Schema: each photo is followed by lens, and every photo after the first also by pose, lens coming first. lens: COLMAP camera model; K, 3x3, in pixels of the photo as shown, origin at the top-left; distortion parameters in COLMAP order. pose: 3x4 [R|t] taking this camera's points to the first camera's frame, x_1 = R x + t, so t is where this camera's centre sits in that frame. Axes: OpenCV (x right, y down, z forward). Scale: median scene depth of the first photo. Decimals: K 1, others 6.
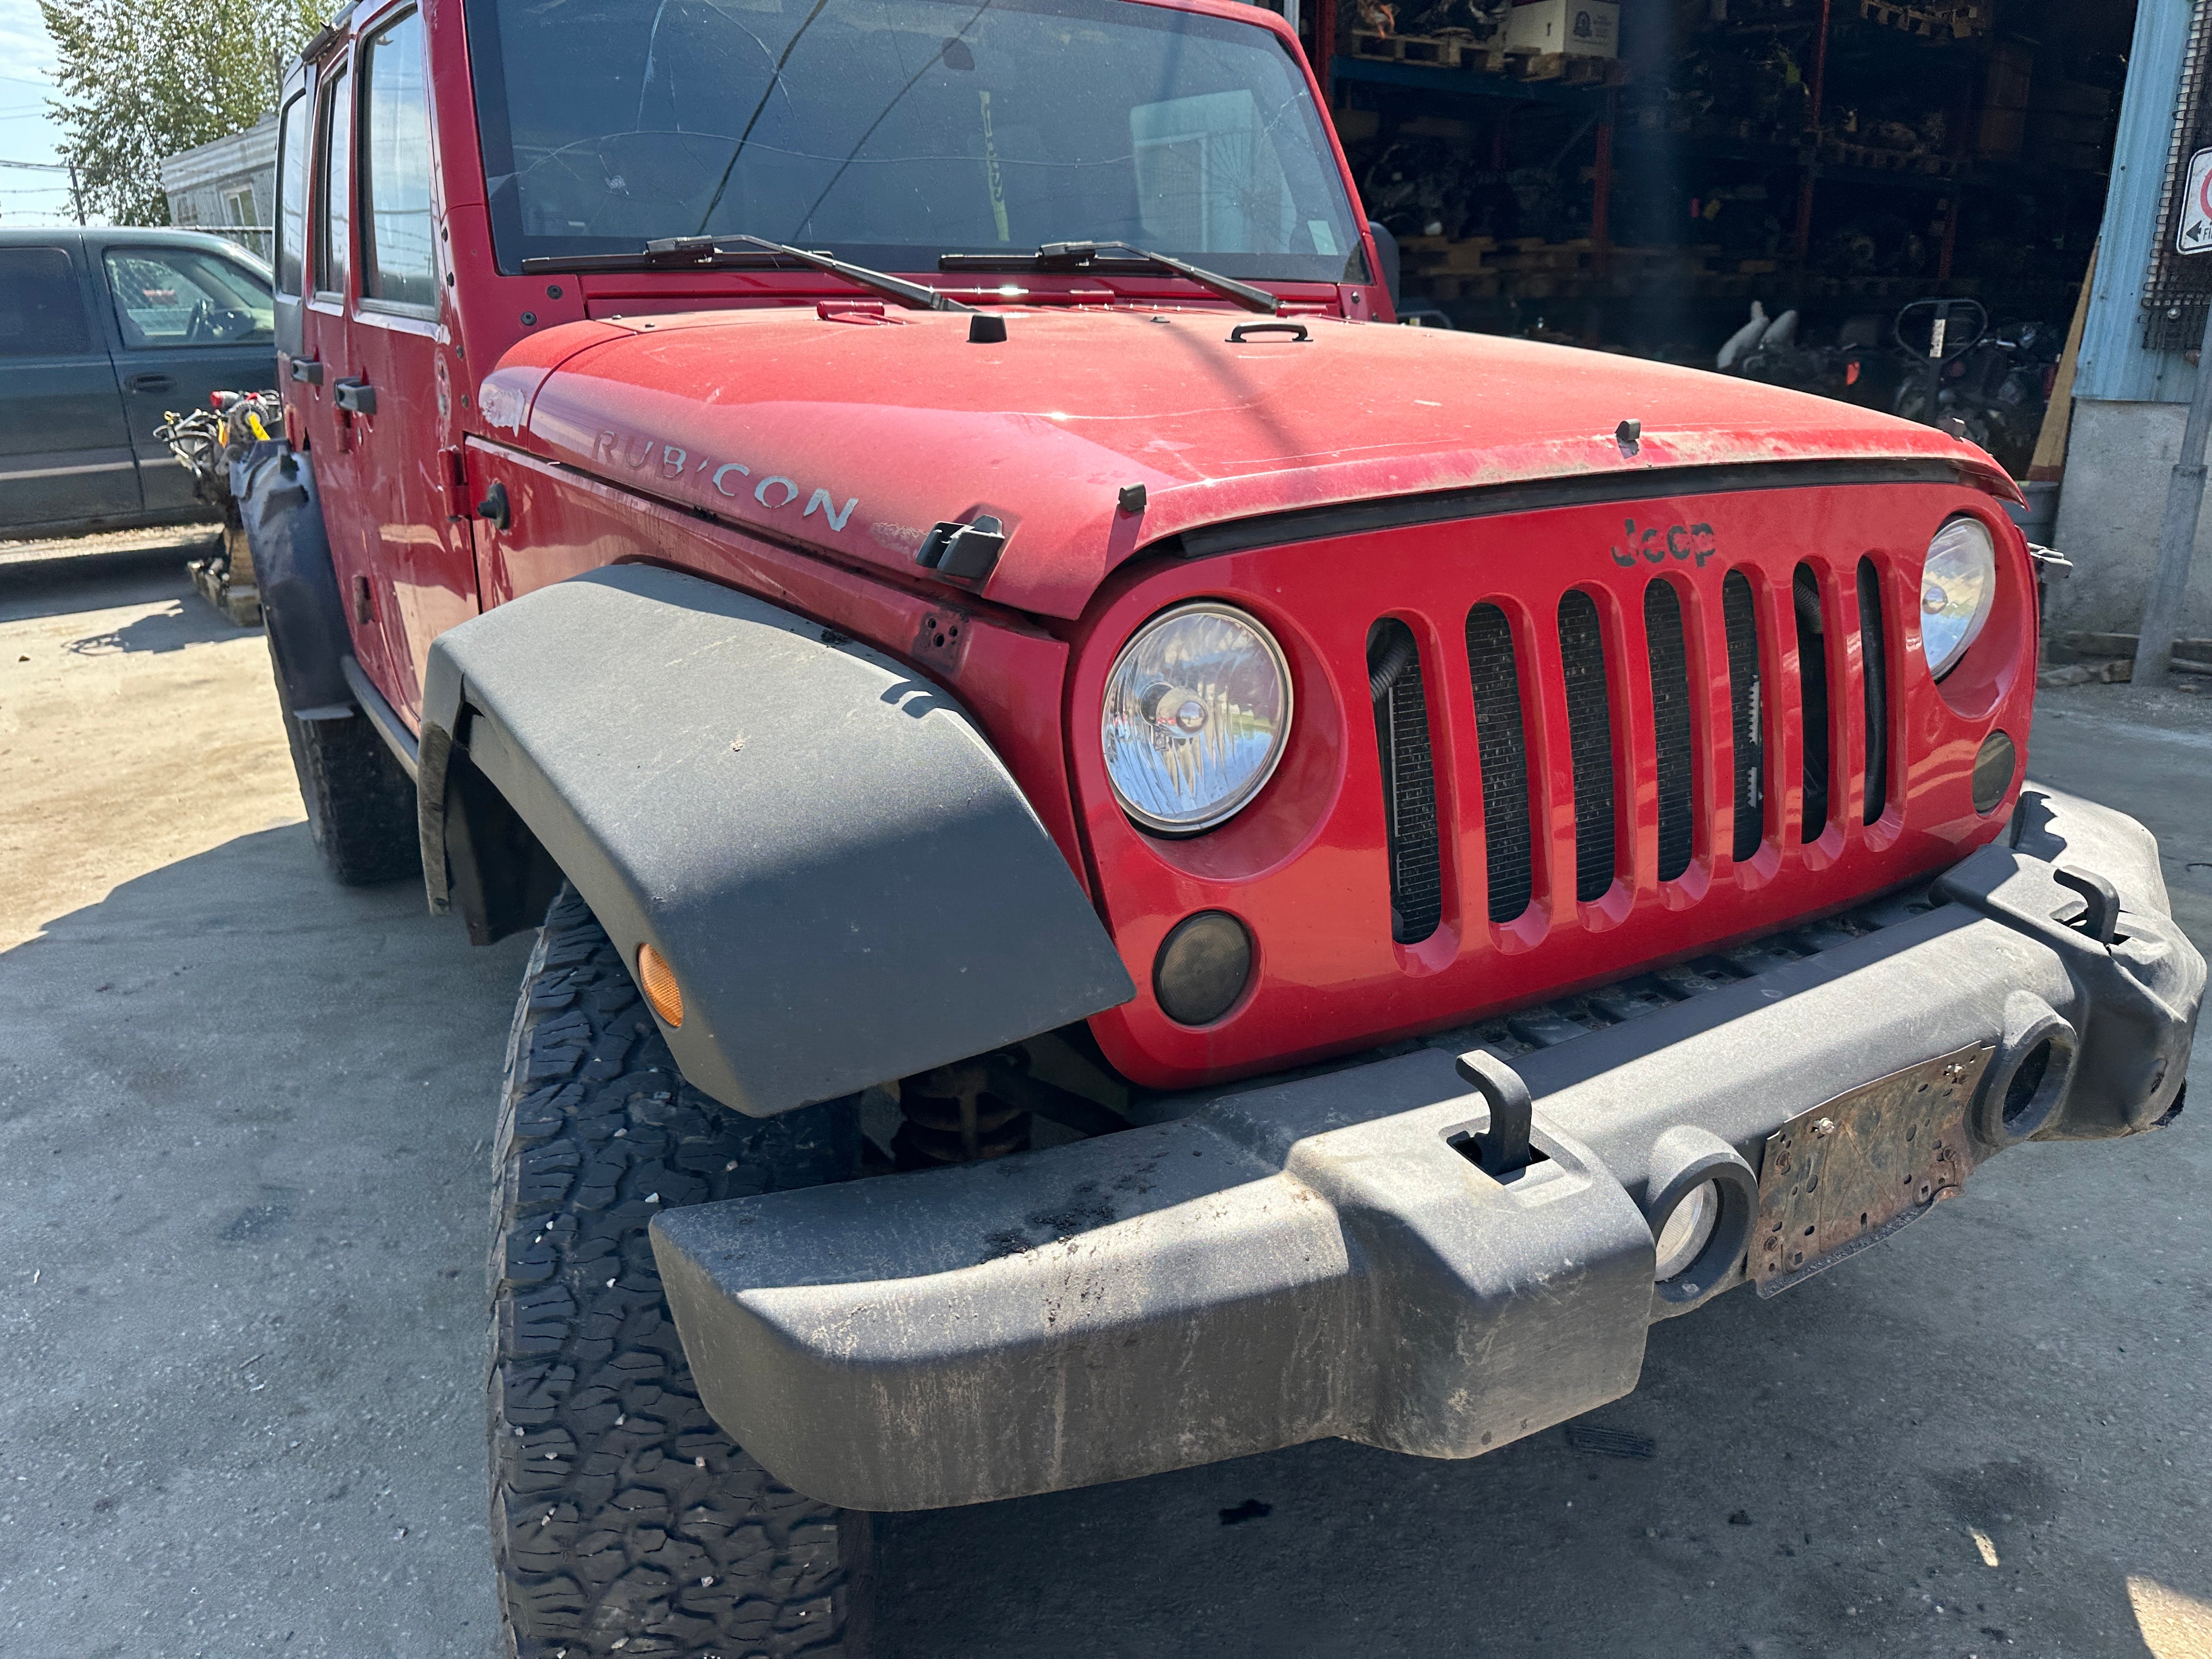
lens RADIAL K [[1568.4, 0, 1106.3], [0, 1568.4, 838.6], [0, 0, 1]] dist [0.027366, -0.034888]
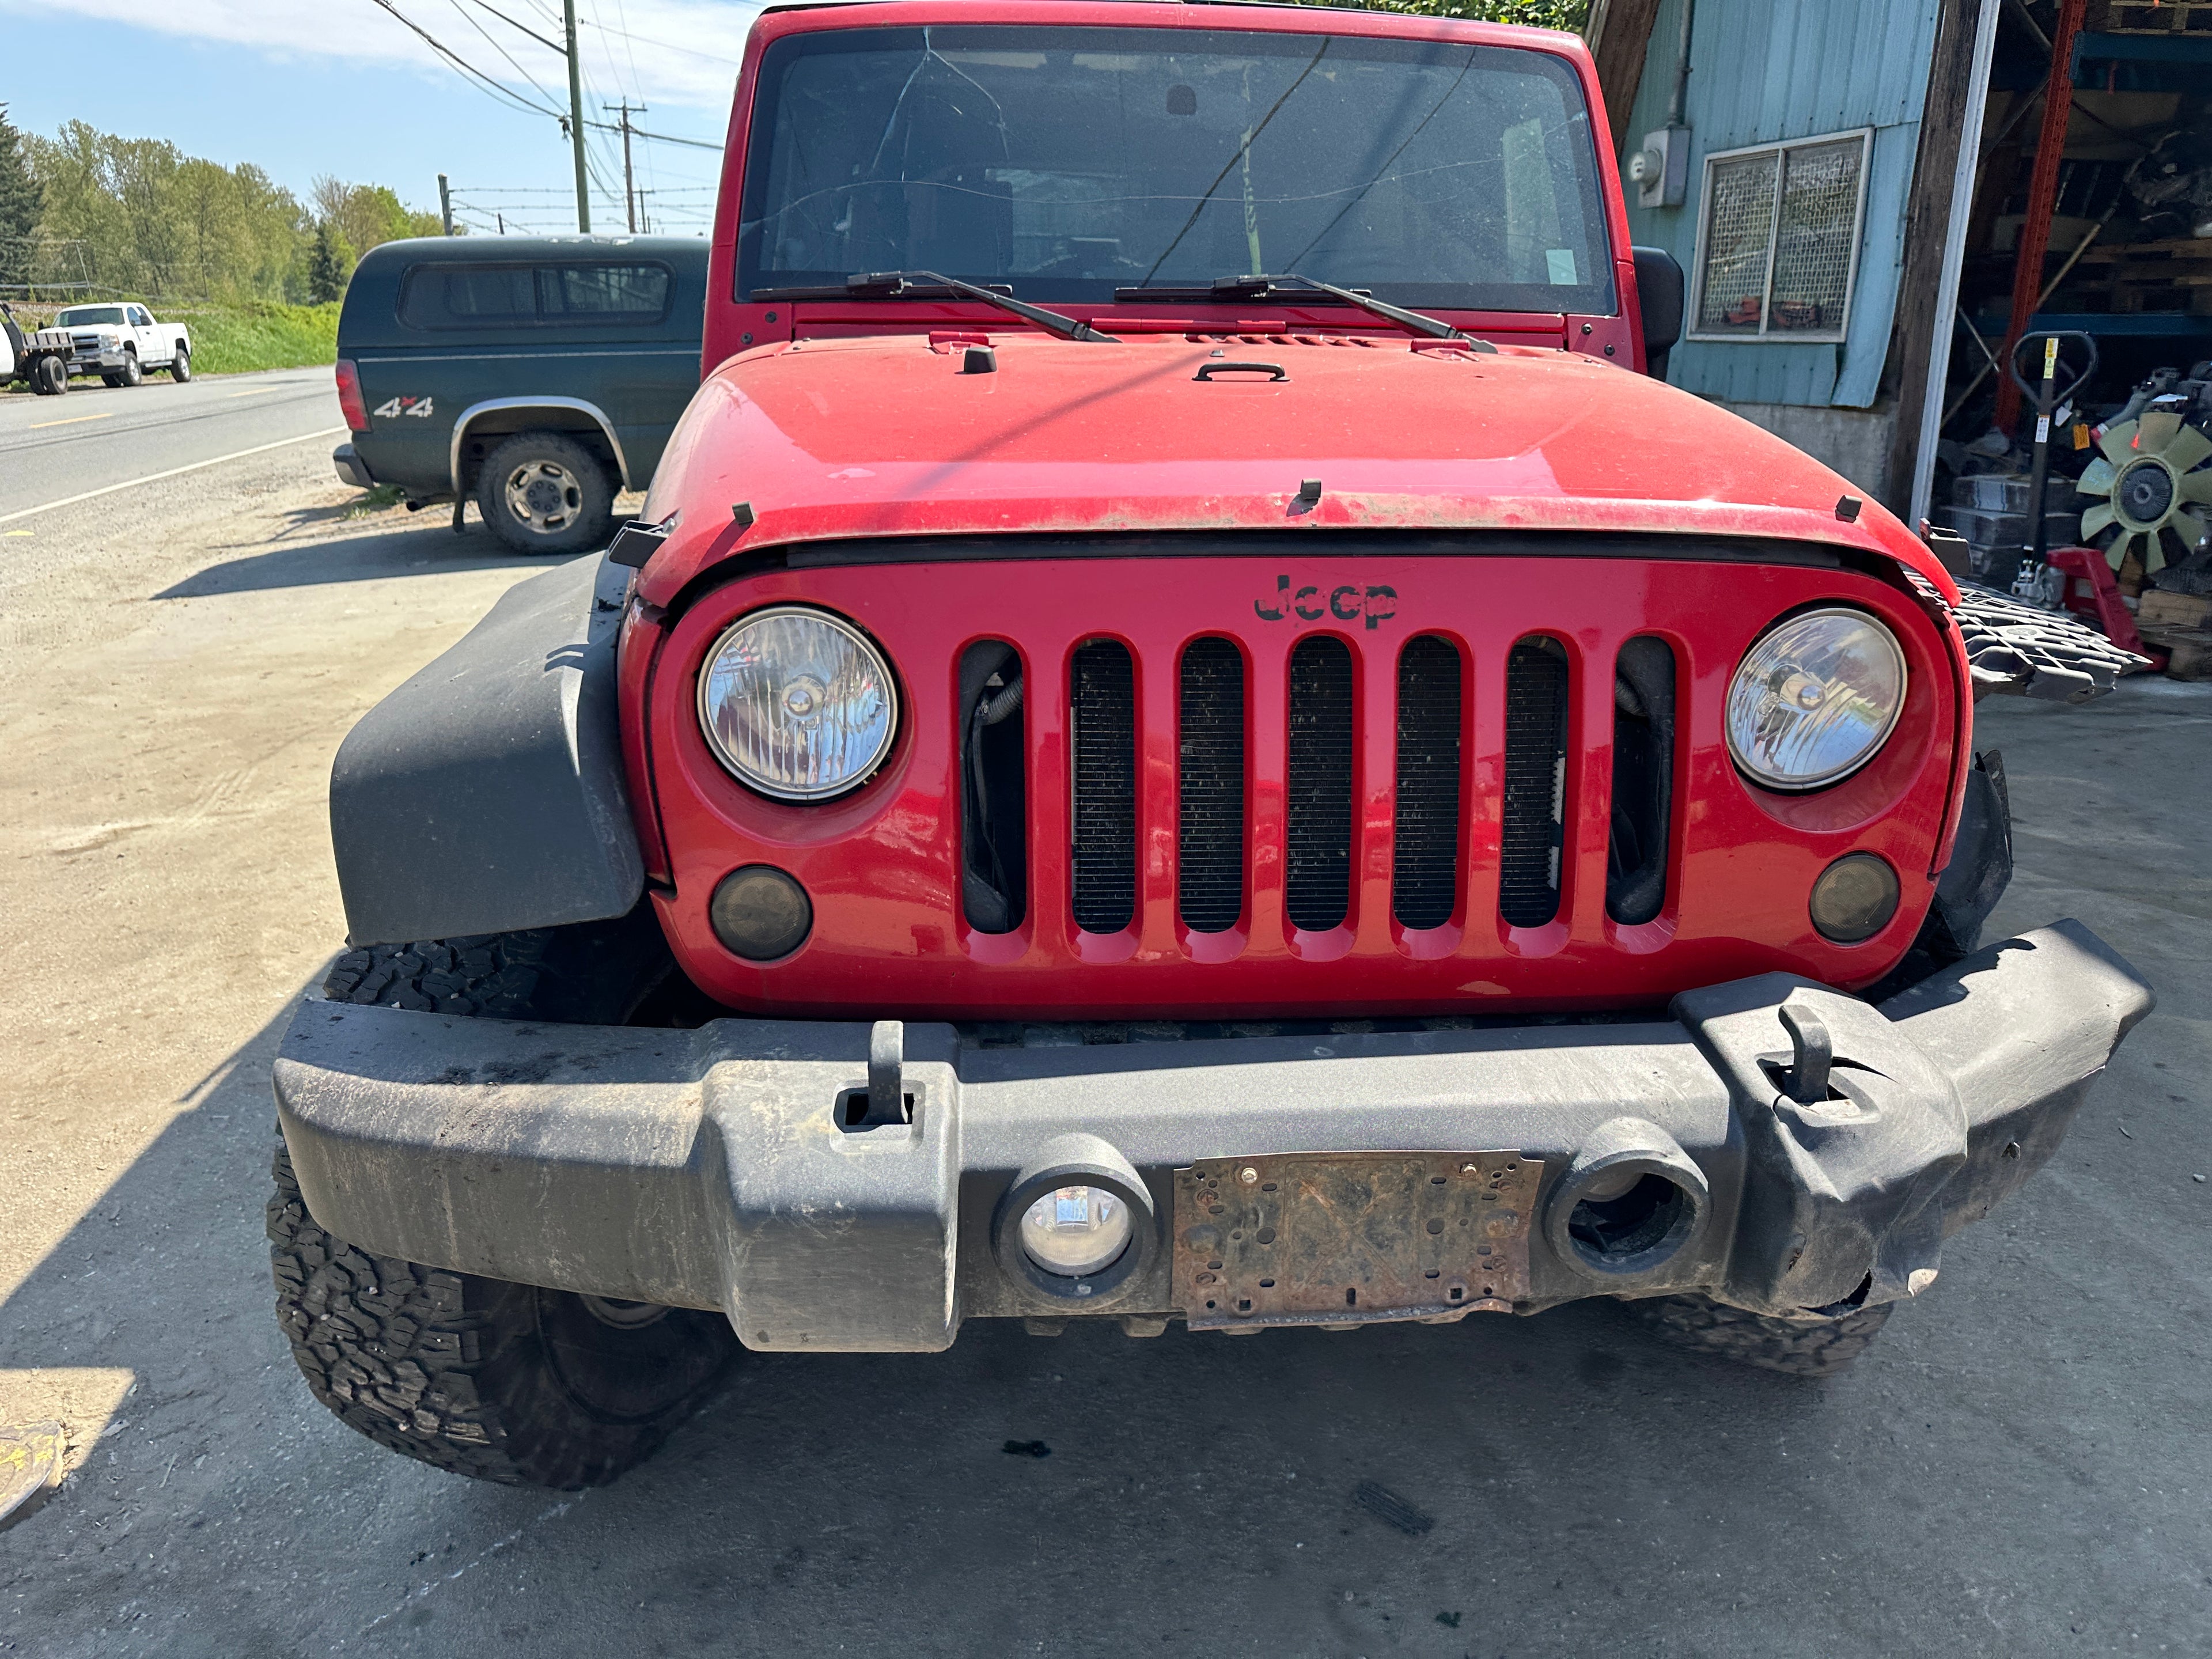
lens RADIAL K [[1568.4, 0, 1116.3], [0, 1568.4, 828.0], [0, 0, 1]] dist [0.027366, -0.034888]
pose [[0.890355, 0.158051, -0.426952, 0.636365], [-0.159039, 0.986700, 0.033605, -0.051038], [0.426585, 0.037982, 0.903650, 0.028664]]
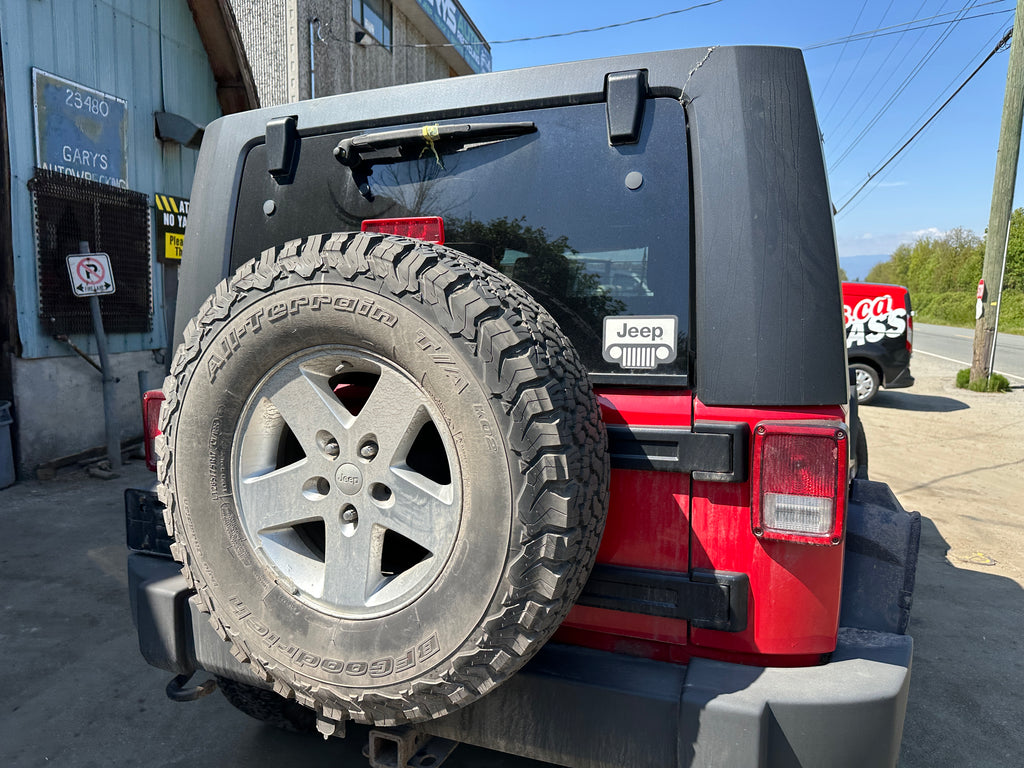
lens RADIAL K [[726.1, 0, 517.2], [0, 726.1, 383.6], [0, 0, 1]] dist [0.027366, -0.034888]
pose [[-0.588703, -0.081839, 0.804196, -1.931864], [0.250241, 0.927540, 0.277578, -1.223743], [-0.768640, 0.364654, -0.525566, 3.514951]]
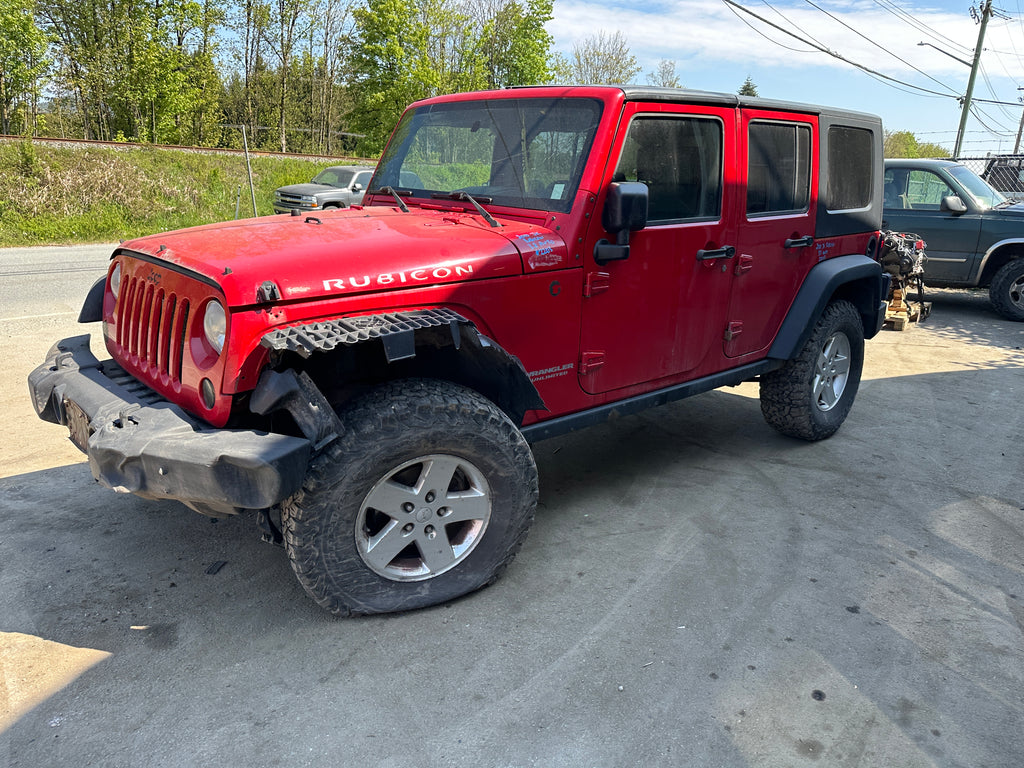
lens RADIAL K [[726.1, 0, 515.6], [0, 726.1, 378.6], [0, 0, 1]] dist [0.027366, -0.034888]
pose [[0.202888, 0.282299, -0.937627, 2.089533], [-0.339021, 0.918571, 0.203203, -0.570170], [0.918641, 0.276648, 0.282073, 1.267717]]
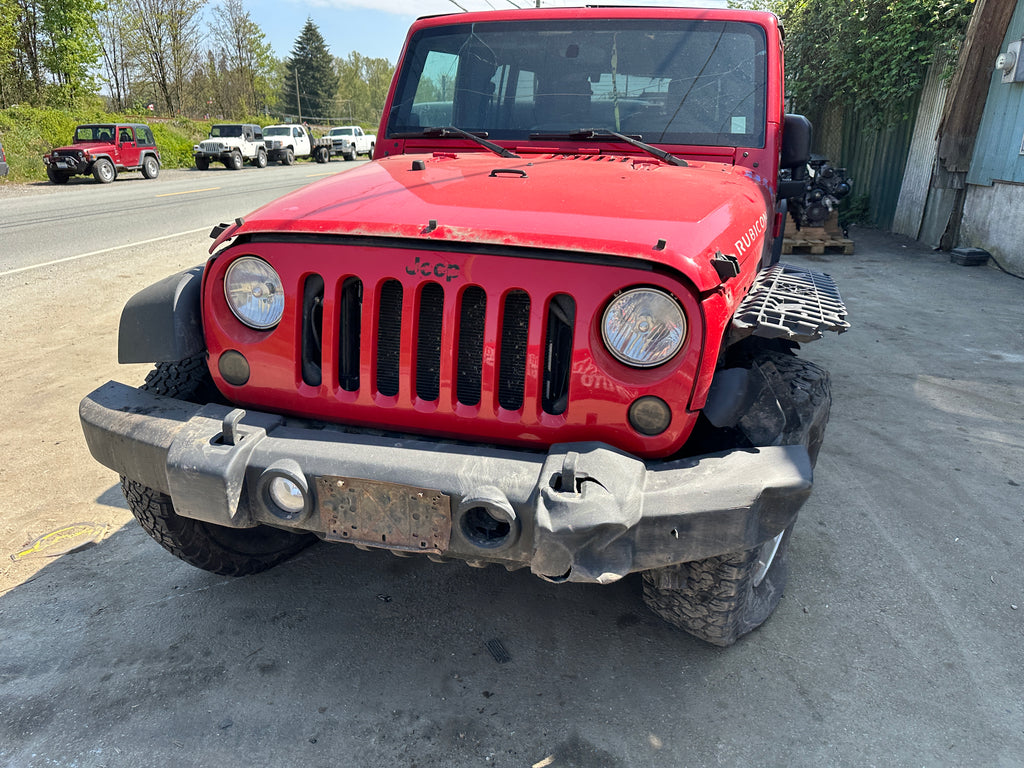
lens RADIAL K [[726.1, 0, 515.7], [0, 726.1, 384.3], [0, 0, 1]] dist [0.027366, -0.034888]
pose [[0.681703, 0.260473, -0.683692, 1.197909], [-0.248727, 0.961329, 0.118243, -0.166563], [0.688052, 0.089446, 0.720128, 0.243395]]
